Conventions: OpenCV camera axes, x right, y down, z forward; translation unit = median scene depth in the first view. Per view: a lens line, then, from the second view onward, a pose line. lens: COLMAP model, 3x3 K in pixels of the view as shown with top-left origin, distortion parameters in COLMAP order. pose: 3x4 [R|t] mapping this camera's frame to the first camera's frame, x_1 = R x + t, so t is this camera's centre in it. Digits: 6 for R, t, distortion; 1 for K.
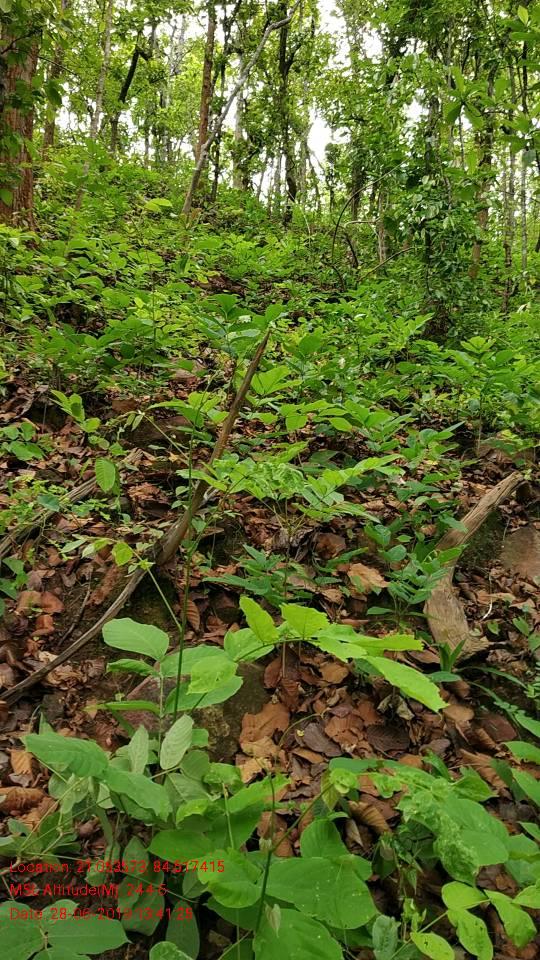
lens RADIAL K [[752.3, 0, 273.7], [0, 752.3, 486.0], [0, 0, 1]] dist [0.036117, -0.025376]
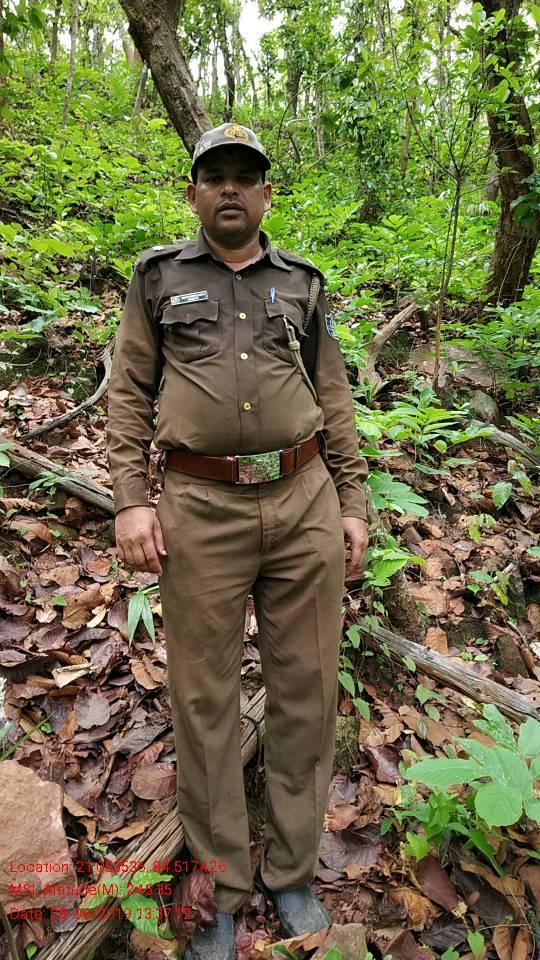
lens RADIAL K [[752.3, 0, 267.4], [0, 752.3, 473.4], [0, 0, 1]] dist [0.036117, -0.025376]
pose [[0.996816, -0.057906, 0.054817, -0.034180], [0.051596, 0.992563, 0.110259, 0.056569], [-0.060794, -0.107079, 0.992390, -0.217114]]
